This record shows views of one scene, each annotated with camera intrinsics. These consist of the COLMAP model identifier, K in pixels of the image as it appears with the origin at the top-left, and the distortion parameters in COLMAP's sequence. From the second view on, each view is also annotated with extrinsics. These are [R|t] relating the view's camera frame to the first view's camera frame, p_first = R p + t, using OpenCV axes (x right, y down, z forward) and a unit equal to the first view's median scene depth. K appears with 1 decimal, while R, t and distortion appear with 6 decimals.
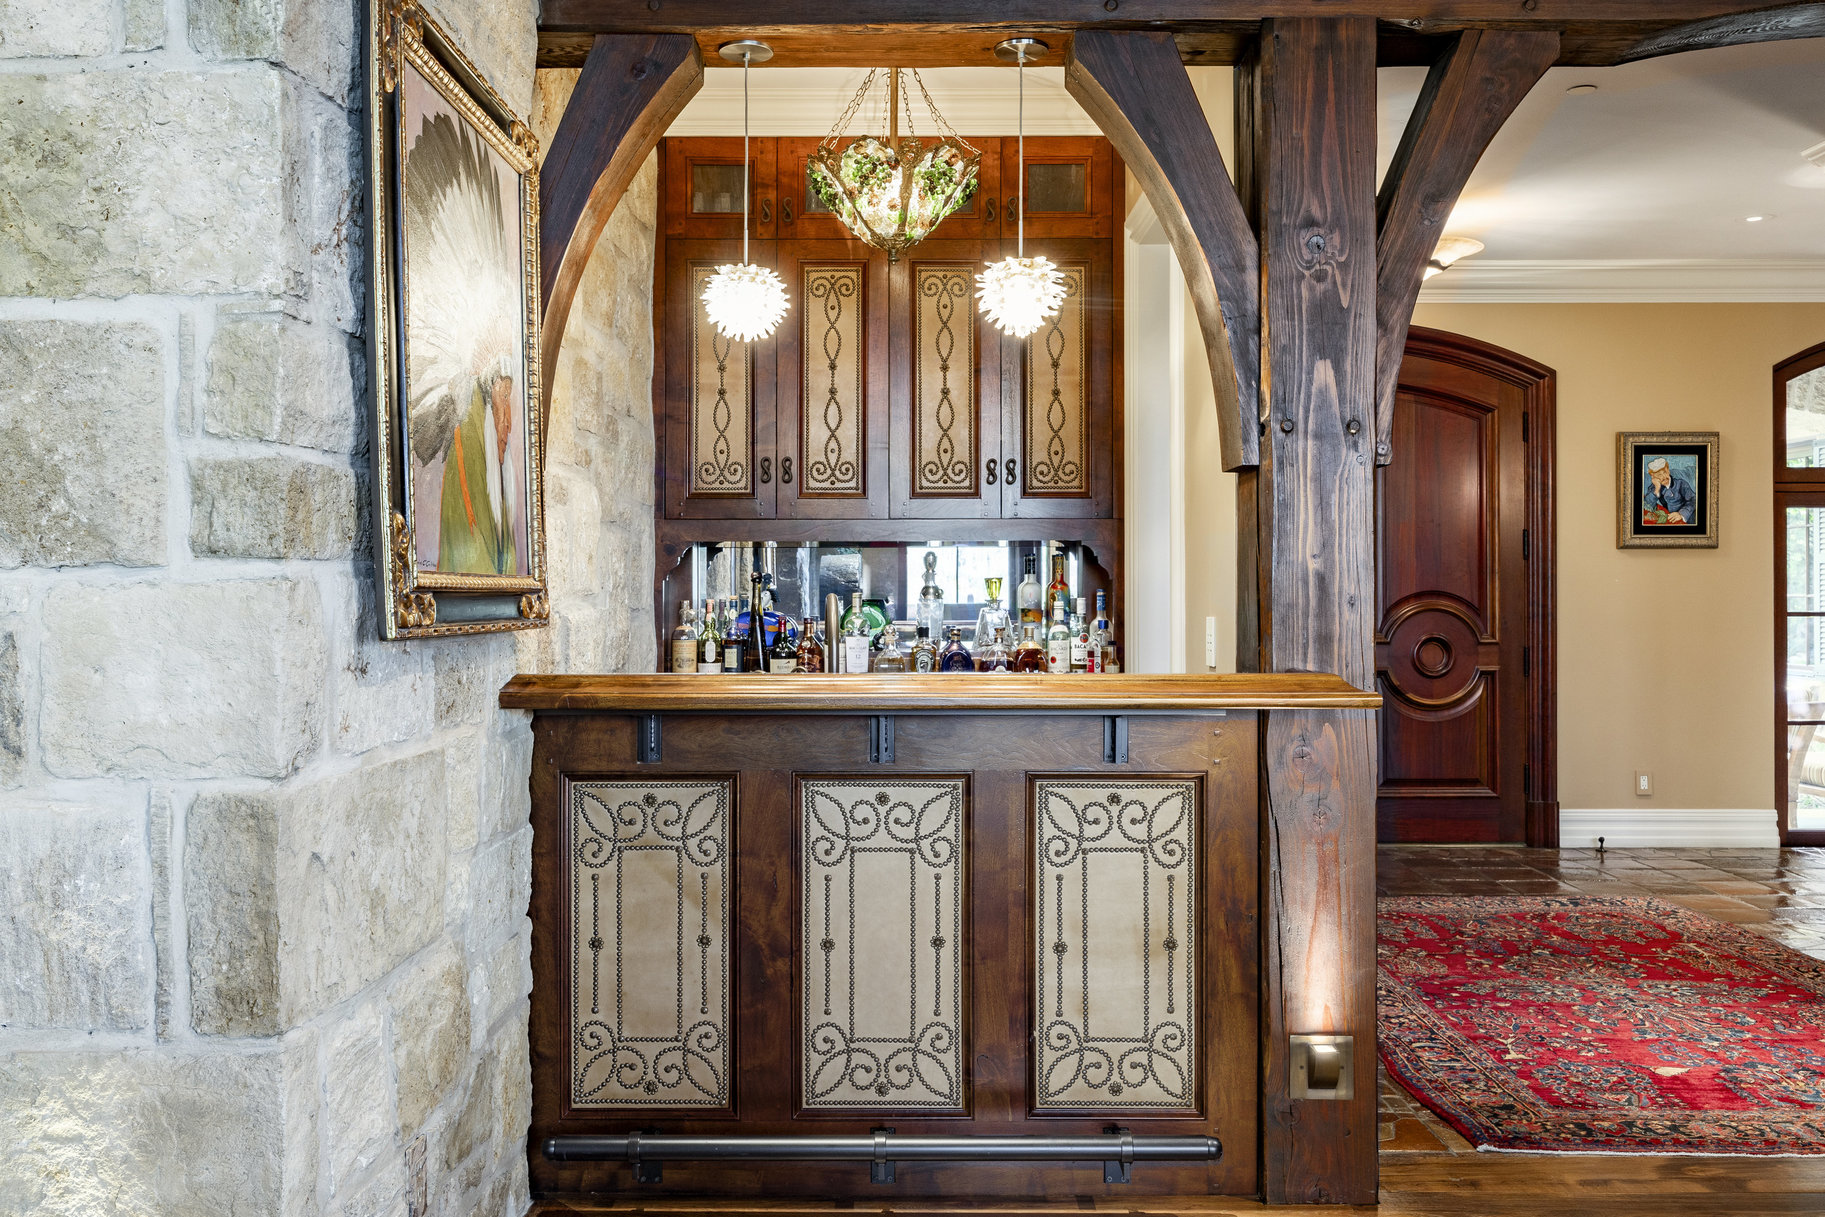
lens RADIAL K [[1474.1, 0, 912.6], [0, 1474.1, 596.9], [0, 0, 1]] dist [0.007083, 0.001966]
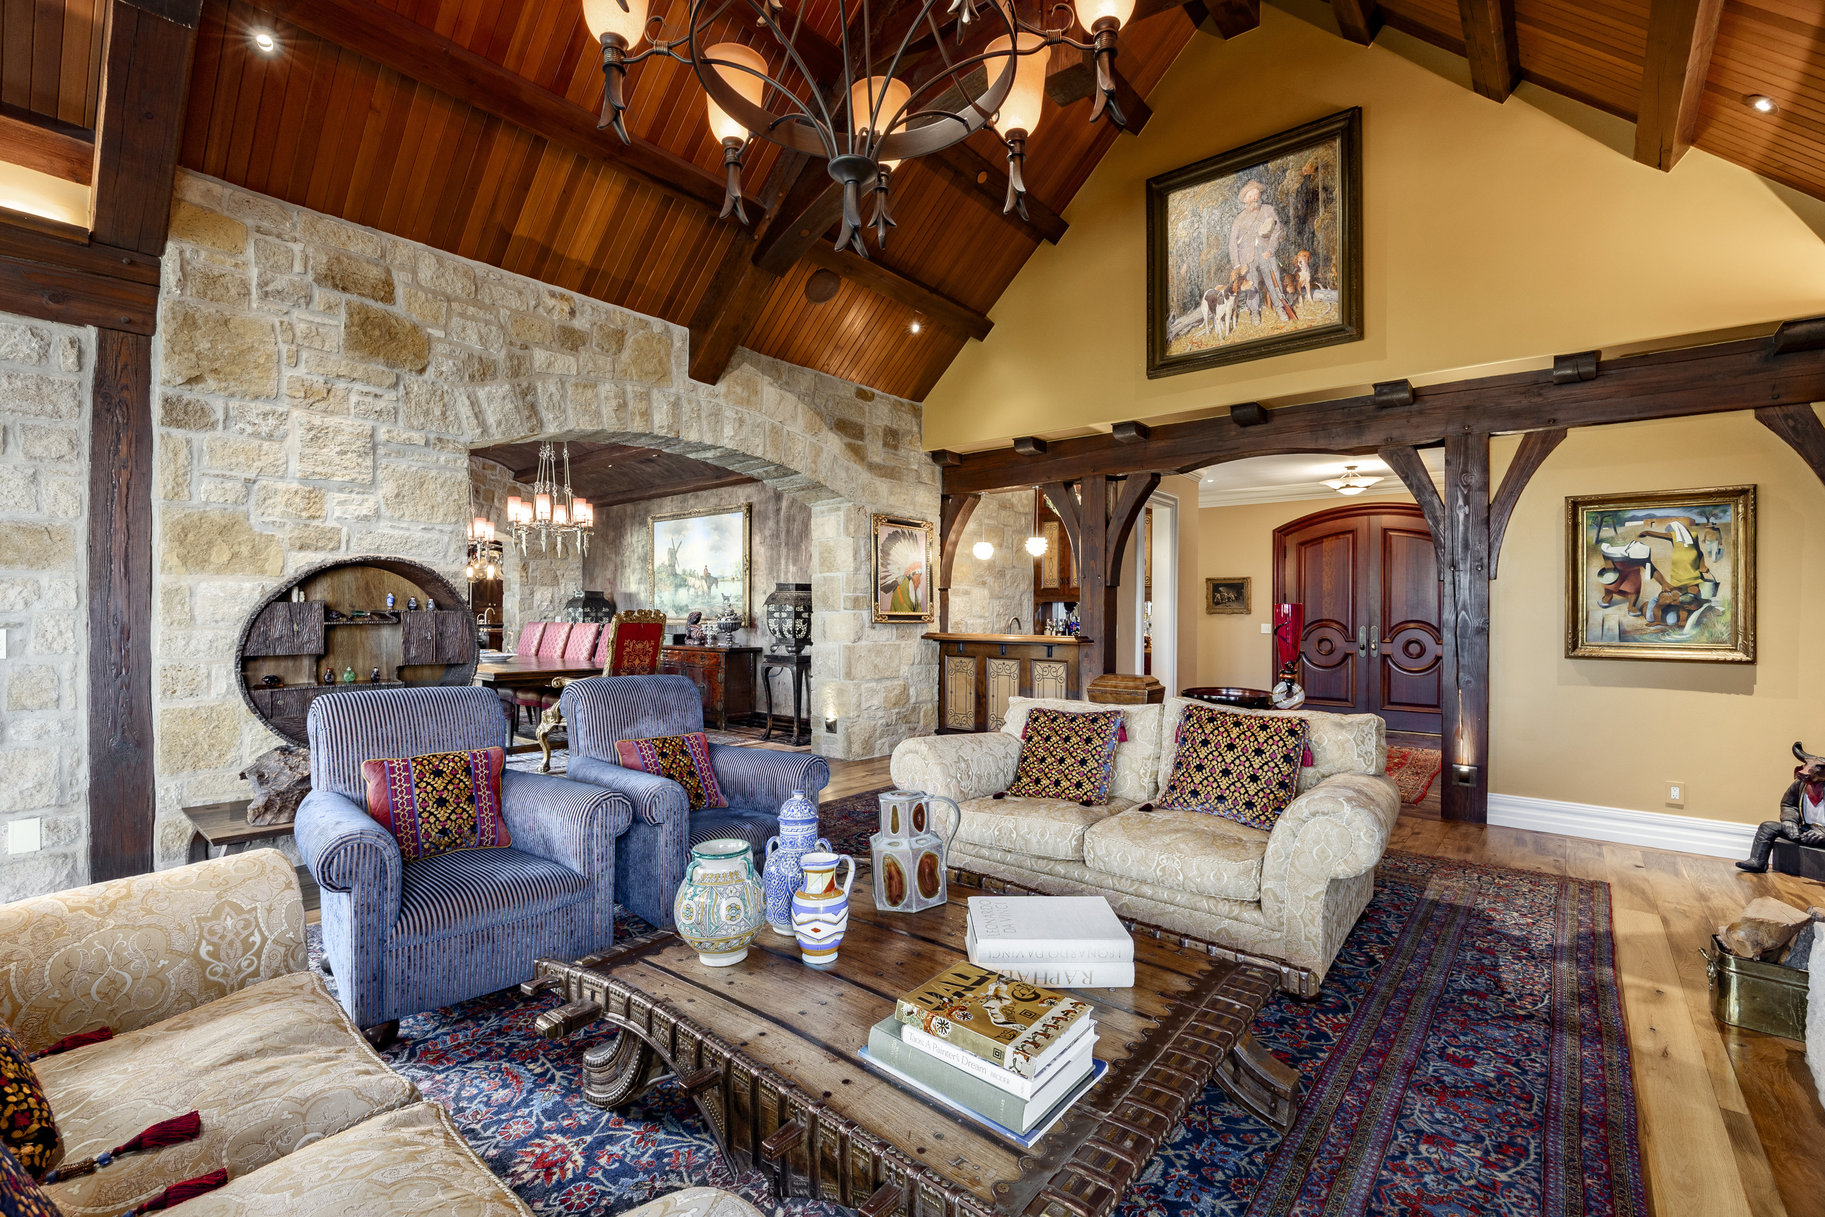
lens RADIAL K [[793.3, 0, 906.0], [0, 793.3, 608.9], [0, 0, 1]] dist [-0.012726, -0.000484]
pose [[0.749361, 0.000883, -0.662161, 1.320908], [-0.010746, 0.999884, -0.010828, 0.003646], [0.662075, 0.015230, 0.749283, -0.953247]]
